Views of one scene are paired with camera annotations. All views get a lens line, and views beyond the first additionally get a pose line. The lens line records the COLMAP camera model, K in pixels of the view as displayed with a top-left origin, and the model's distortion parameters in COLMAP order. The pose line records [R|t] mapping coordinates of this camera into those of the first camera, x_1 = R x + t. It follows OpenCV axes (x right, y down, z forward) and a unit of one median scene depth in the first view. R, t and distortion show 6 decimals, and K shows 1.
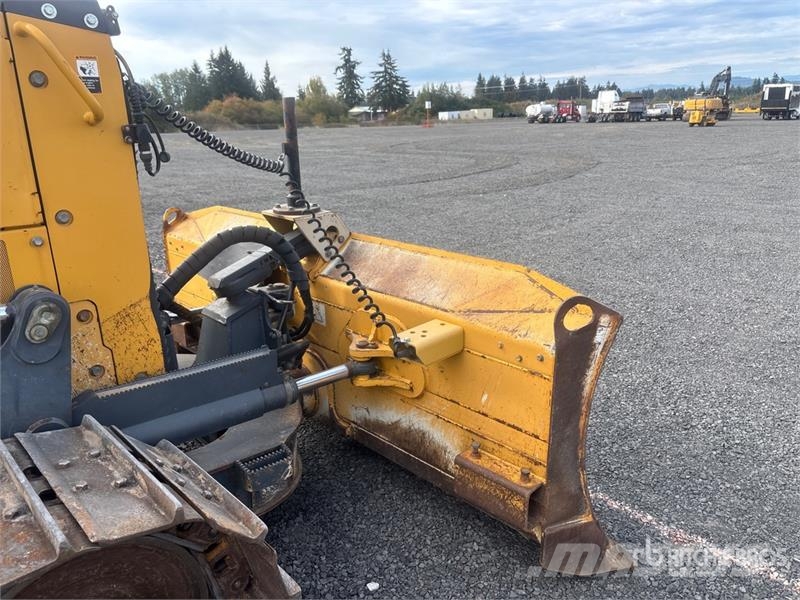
lens RADIAL K [[604.3, 0, 404.7], [0, 604.3, 306.2], [0, 0, 1]] dist [0.048606, -0.051591]
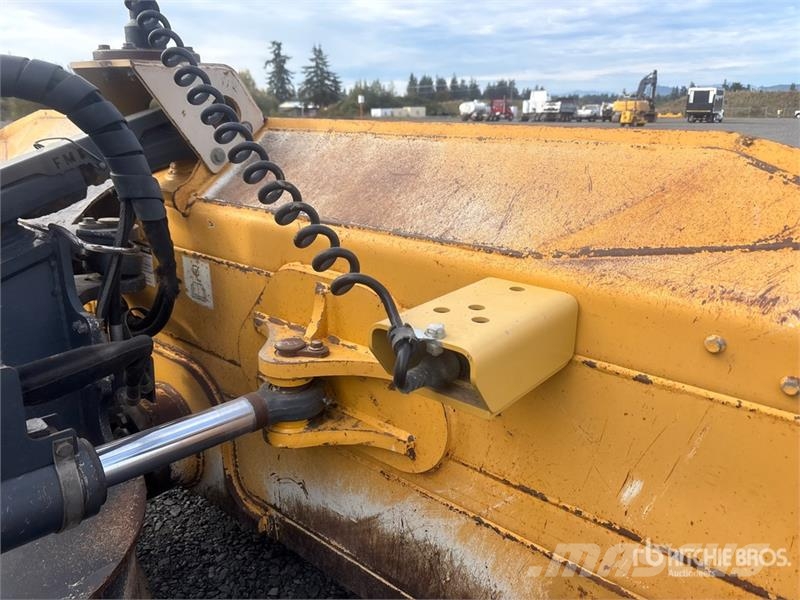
lens RADIAL K [[604.3, 0, 394.9], [0, 604.3, 312.6], [0, 0, 1]] dist [0.048606, -0.051591]
pose [[0.995575, -0.004665, 0.093855, -0.038122], [0.003646, 0.999933, 0.011025, 0.035346], [-0.093900, -0.010634, 0.995525, 0.577936]]
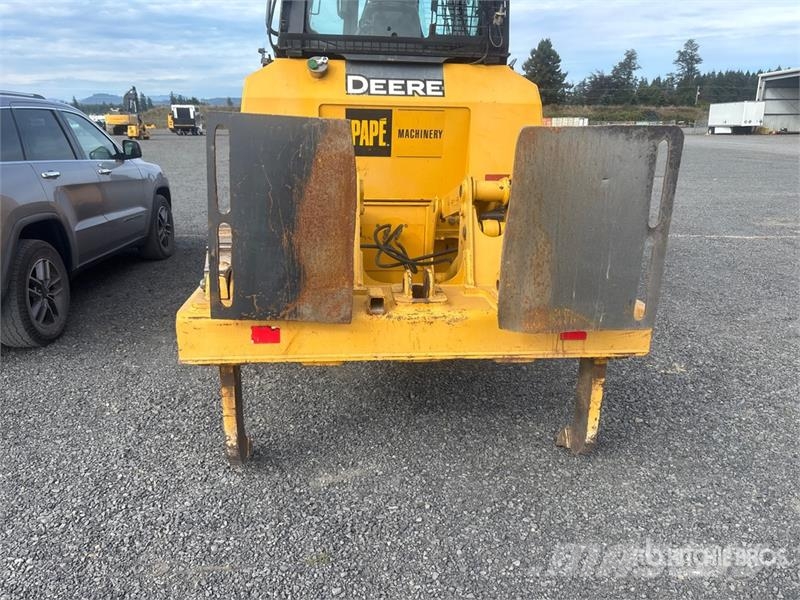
lens RADIAL K [[604.3, 0, 398.6], [0, 604.3, 304.2], [0, 0, 1]] dist [0.048606, -0.051591]
pose [[0.624032, -0.199207, 0.755580, -2.714403], [0.218392, 0.972887, 0.076130, 0.390637], [-0.750259, 0.117505, 0.650618, -1.049221]]
